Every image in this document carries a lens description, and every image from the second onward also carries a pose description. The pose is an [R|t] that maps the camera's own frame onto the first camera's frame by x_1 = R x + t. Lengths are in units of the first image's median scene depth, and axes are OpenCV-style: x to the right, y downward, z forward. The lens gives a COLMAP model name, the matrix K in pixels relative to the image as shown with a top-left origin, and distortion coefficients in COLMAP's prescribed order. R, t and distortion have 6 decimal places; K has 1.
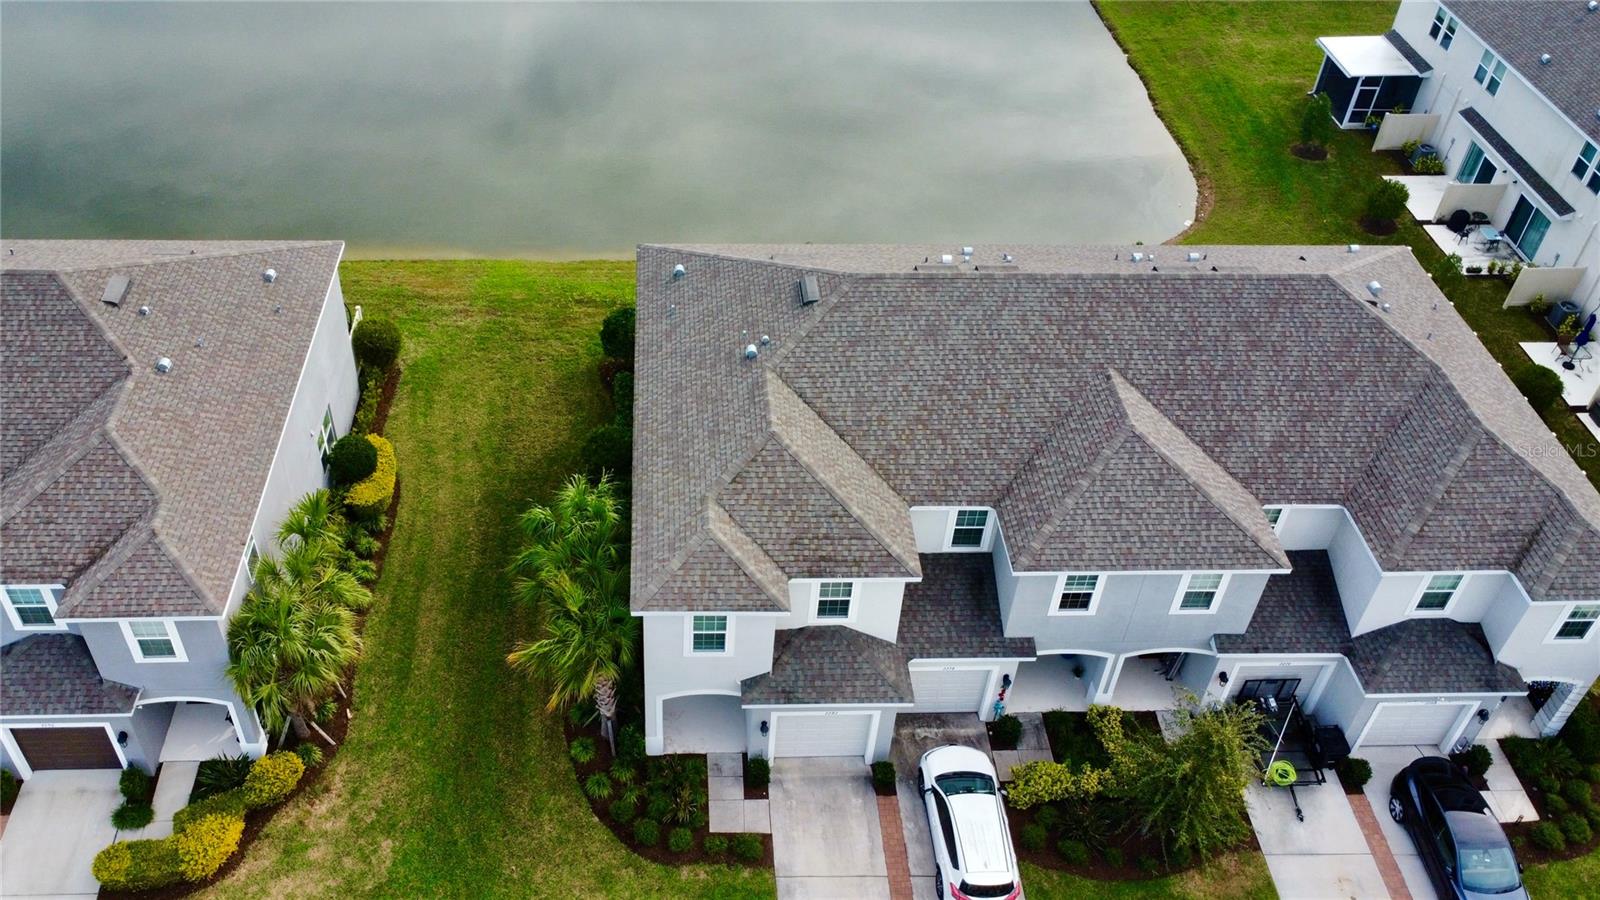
lens RADIAL K [[1317.7, 0, 732.6], [0, 1317.7, 414.0], [0, 0, 1]] dist [0.003126, -0.002507]
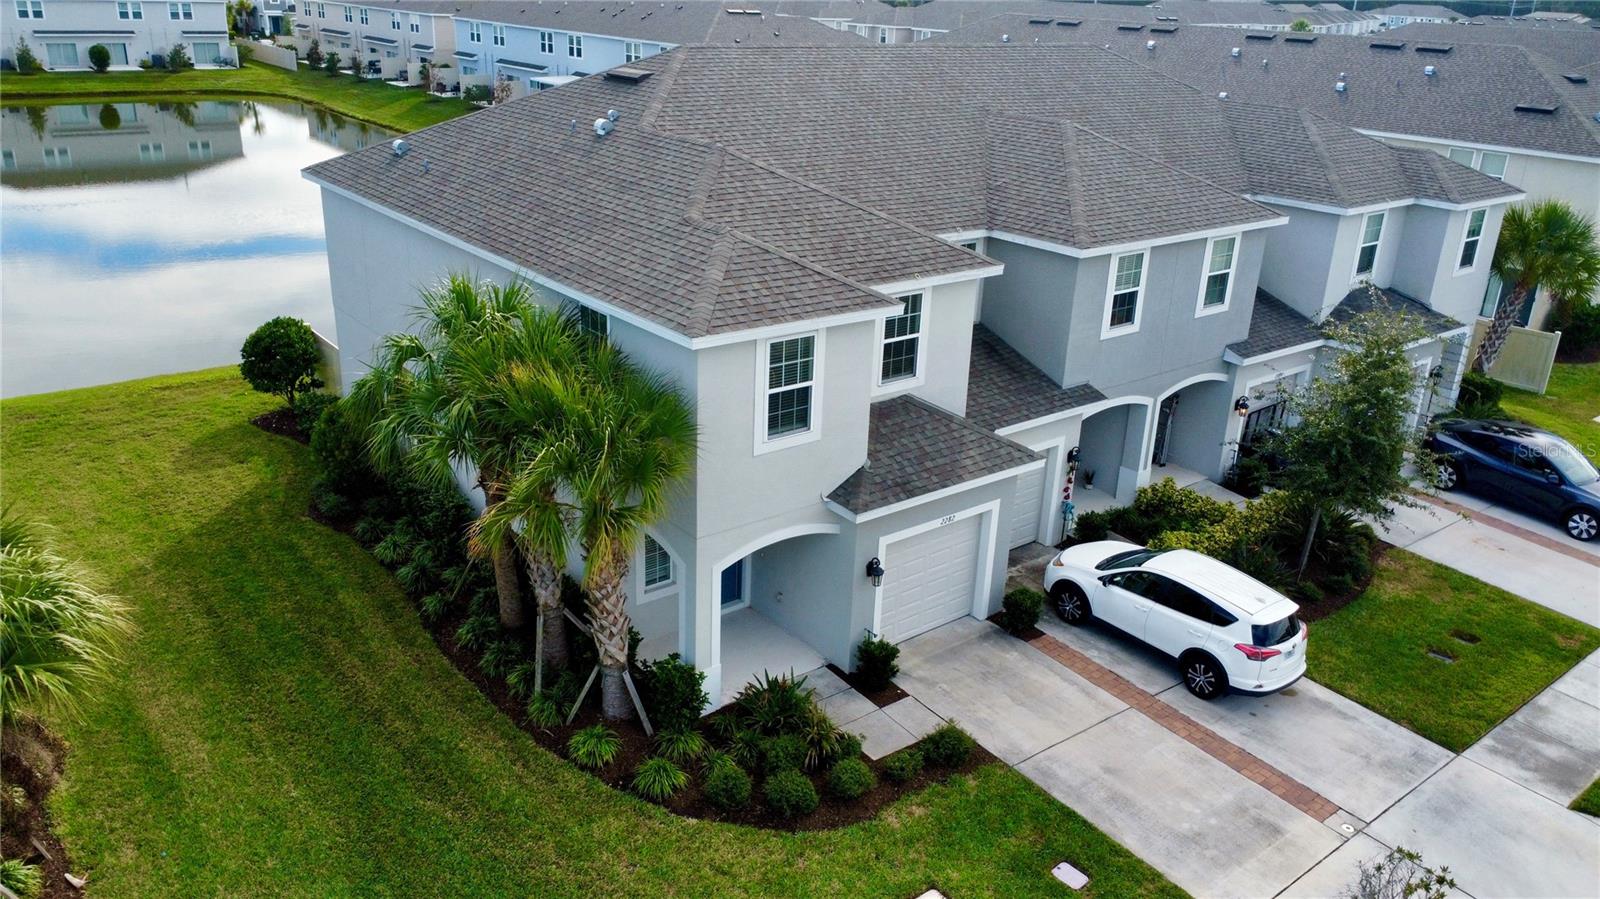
lens RADIAL K [[1205.9, 0, 800.0], [0, 1205.9, 449.5], [0, 0, 1]] dist [0.002116, -0.000236]
pose [[0.808830, -0.217567, 0.546314, -0.295731], [0.372958, 0.908074, -0.190536, 0.275551], [-0.454640, 0.357863, 0.815620, 0.523012]]
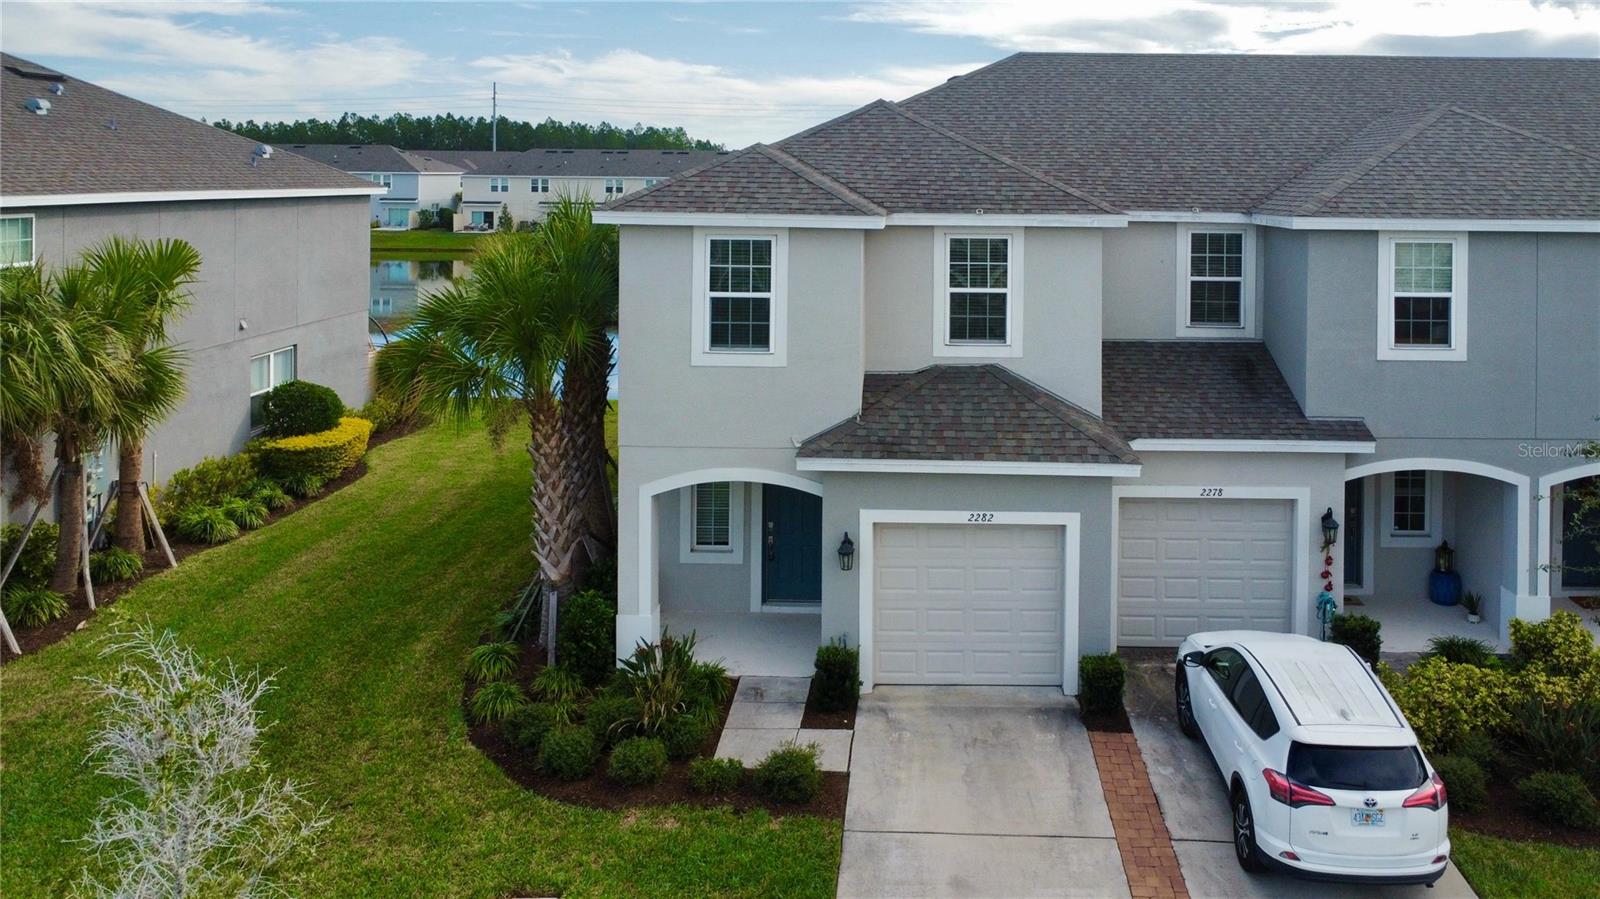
lens RADIAL K [[1256.2, 0, 922.8], [0, 1256.2, 191.9], [0, 0, 1]] dist [-0.001001, 0.003937]
pose [[0.998547, -0.022292, -0.049070, 0.077463], [-0.014244, 0.768924, -0.639182, 0.428005], [0.051980, 0.638952, 0.767489, 0.540933]]
